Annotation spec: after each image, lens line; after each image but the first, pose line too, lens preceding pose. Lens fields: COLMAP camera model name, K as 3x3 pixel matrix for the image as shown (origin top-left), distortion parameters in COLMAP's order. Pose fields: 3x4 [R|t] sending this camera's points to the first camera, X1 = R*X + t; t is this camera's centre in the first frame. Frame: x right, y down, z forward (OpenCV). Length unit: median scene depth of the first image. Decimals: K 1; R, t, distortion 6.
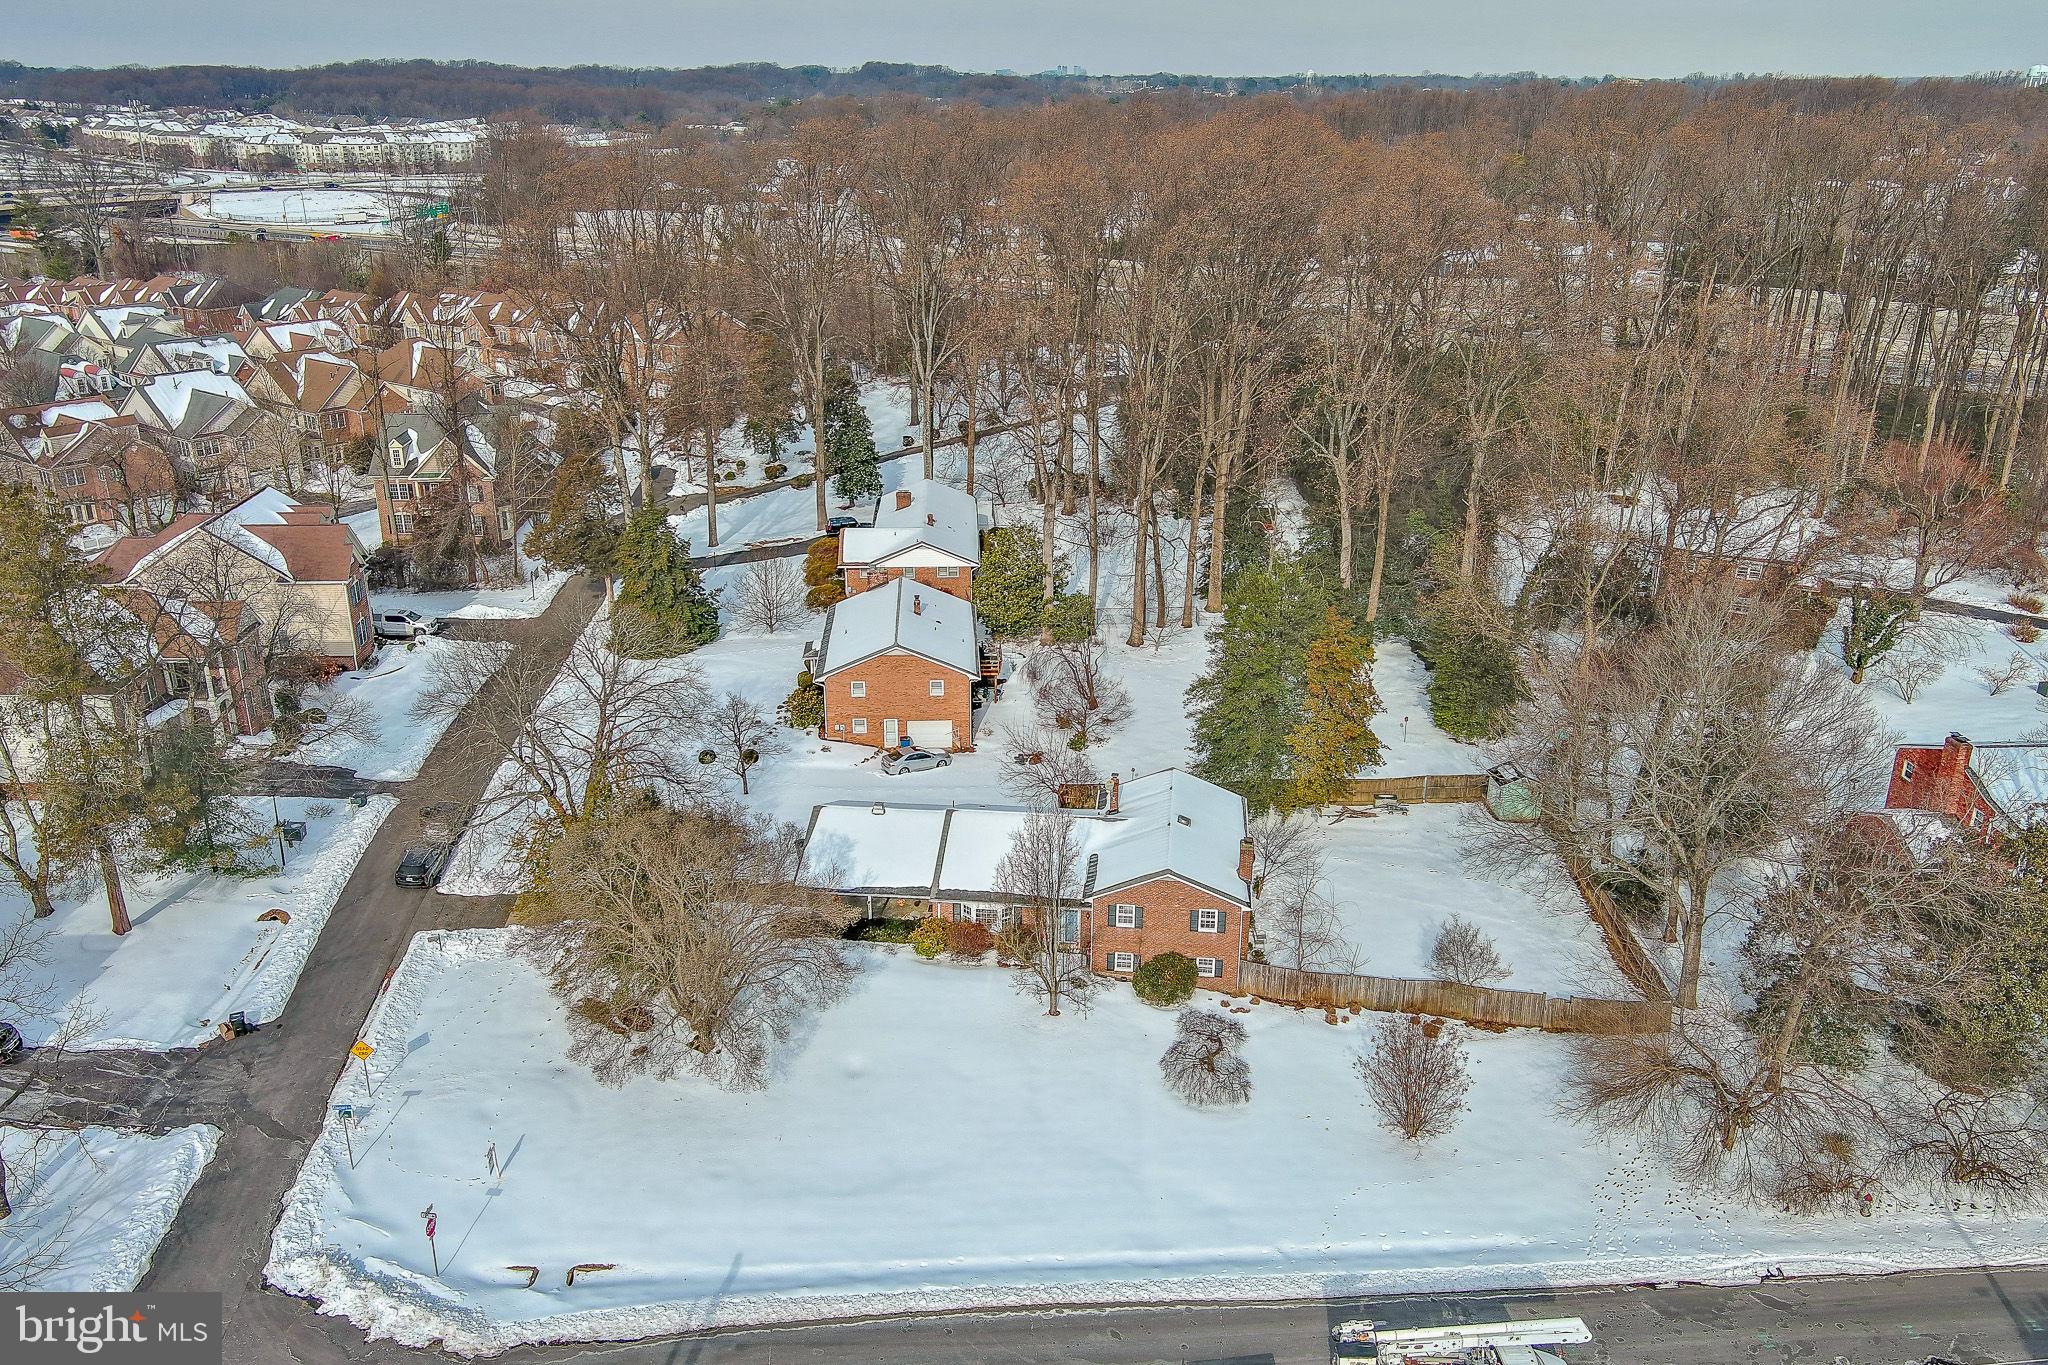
lens RADIAL K [[1594.9, 0, 1024.3], [0, 1594.9, 677.3], [0, 0, 1]] dist [0.022298, -0.033229]
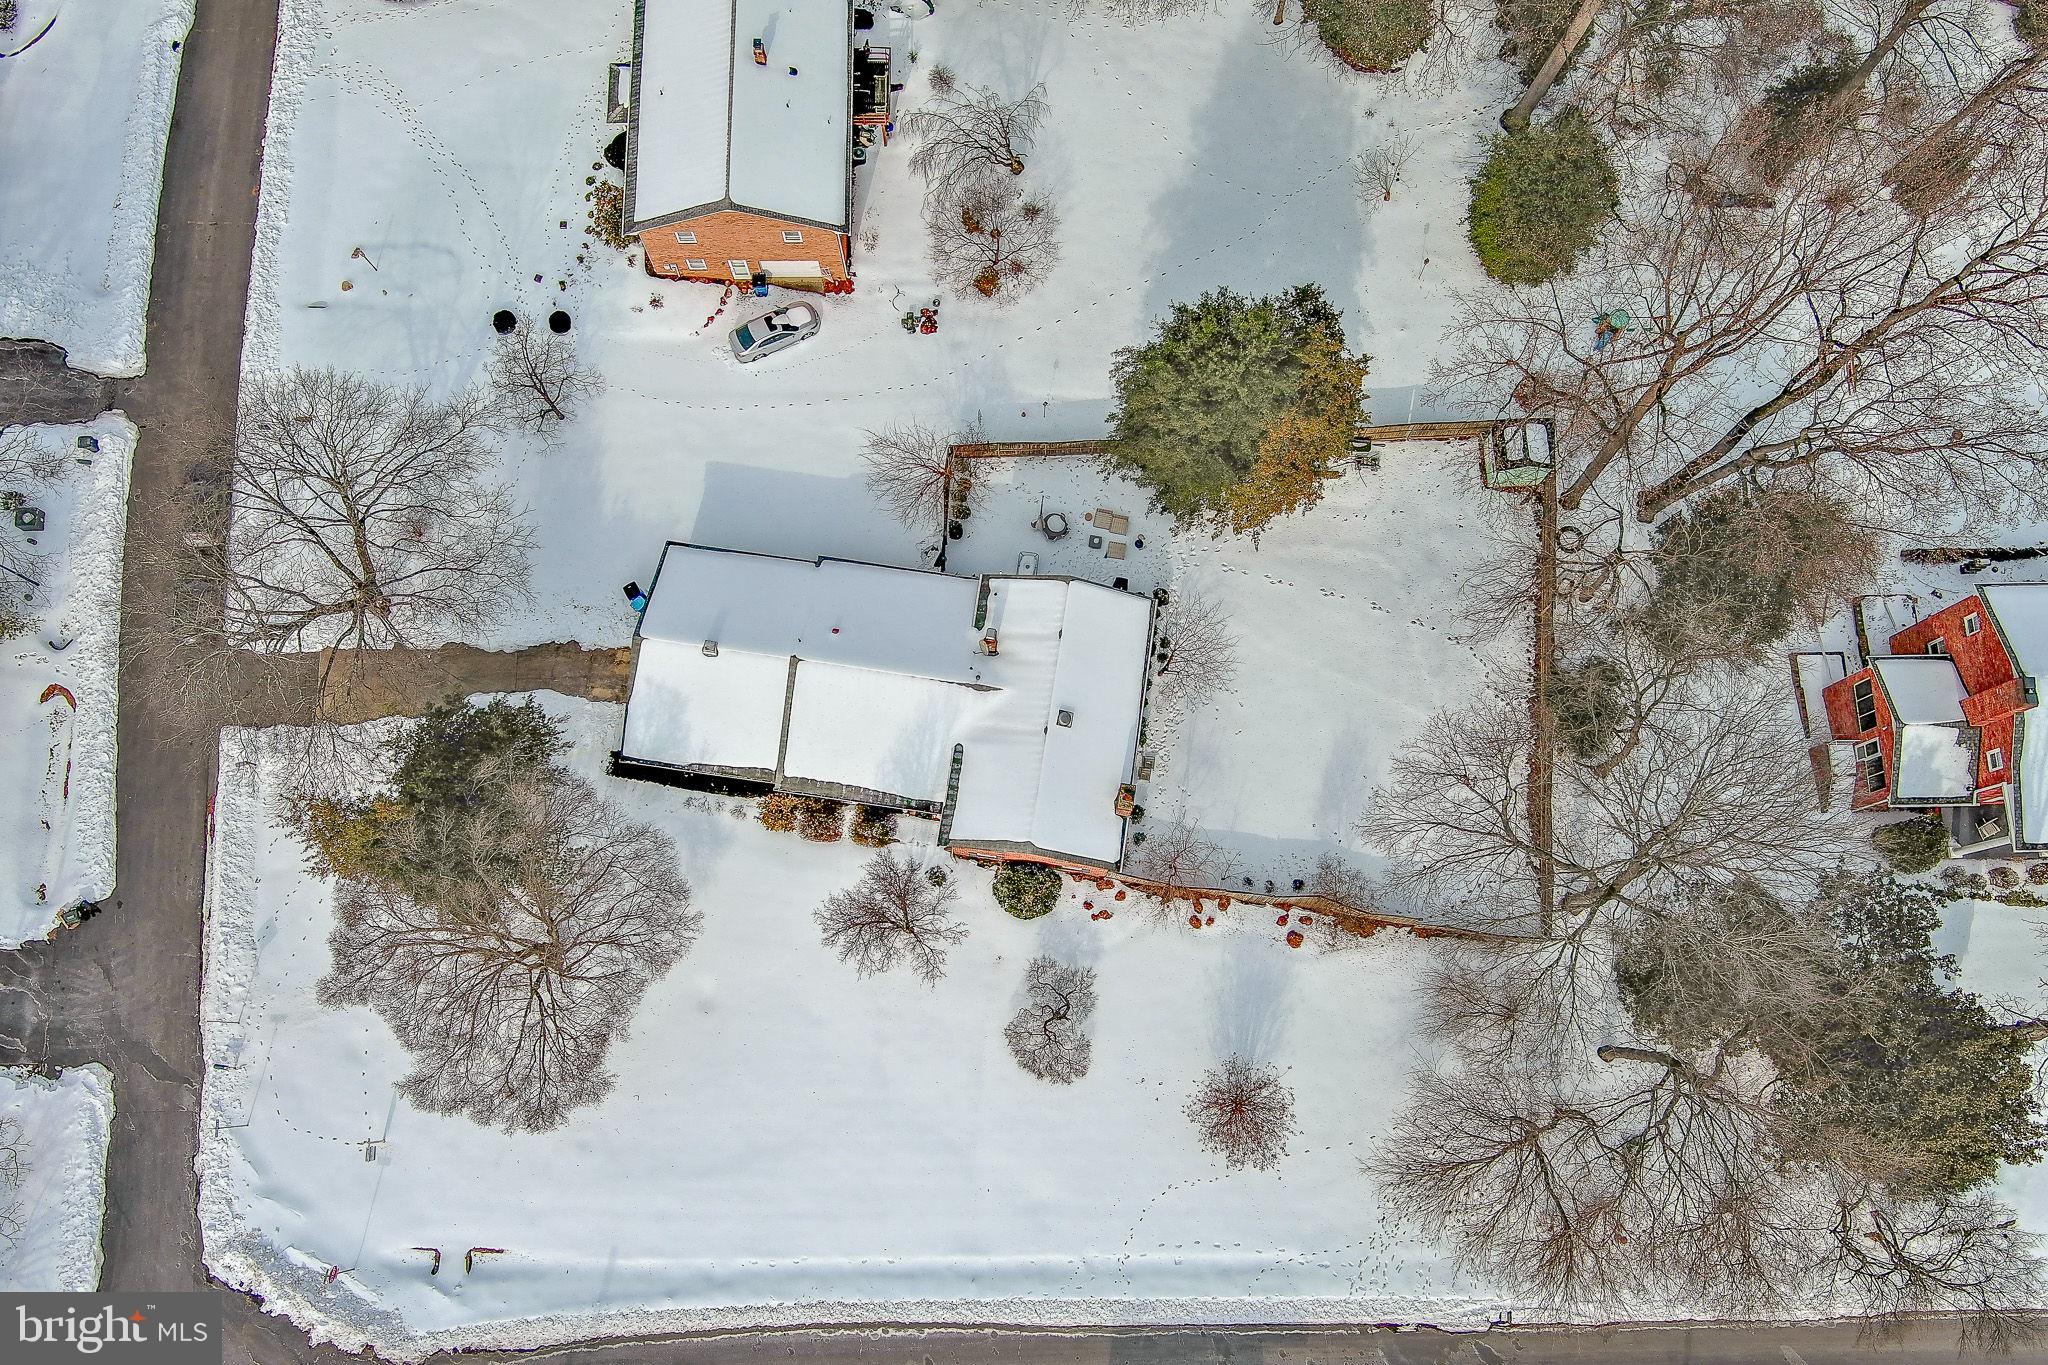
lens RADIAL K [[1594.9, 0, 1017.6], [0, 1594.9, 685.9], [0, 0, 1]] dist [0.022298, -0.033229]
pose [[0.999166, 0.040502, -0.005184, 0.086984], [-0.018691, 0.566548, 0.823816, -0.695431], [0.036303, -0.823032, 0.566833, 0.589937]]
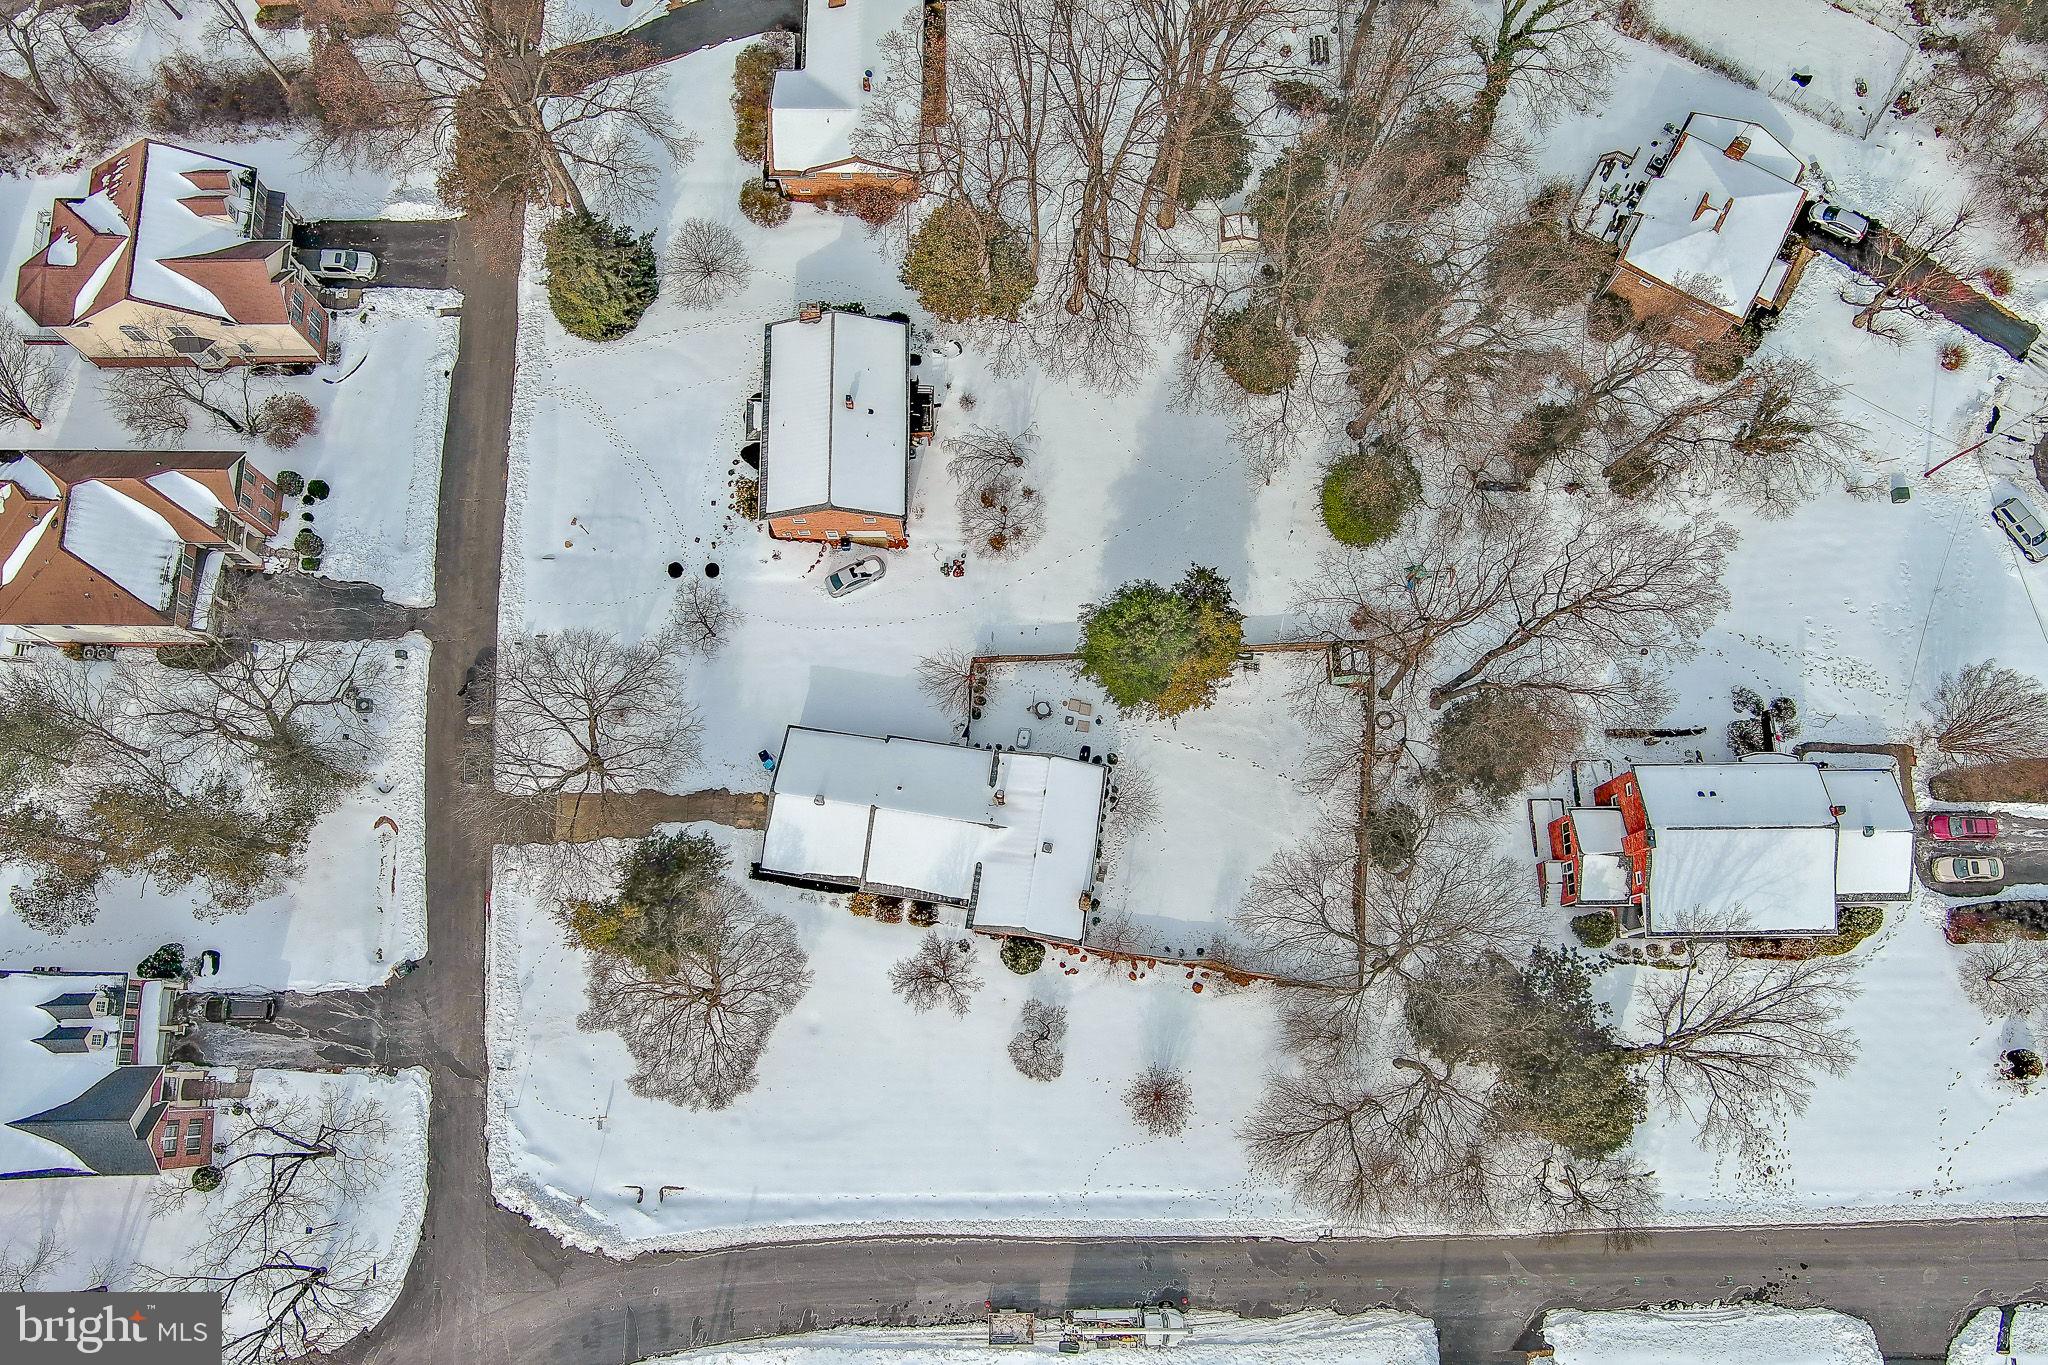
lens RADIAL K [[1594.9, 0, 1019.6], [0, 1594.9, 683.5], [0, 0, 1]] dist [0.022298, -0.033229]
pose [[0.998995, 0.044605, -0.004474, 0.085102], [-0.021636, 0.567155, 0.823327, -1.213736], [0.039262, -0.822402, 0.567550, 0.394442]]
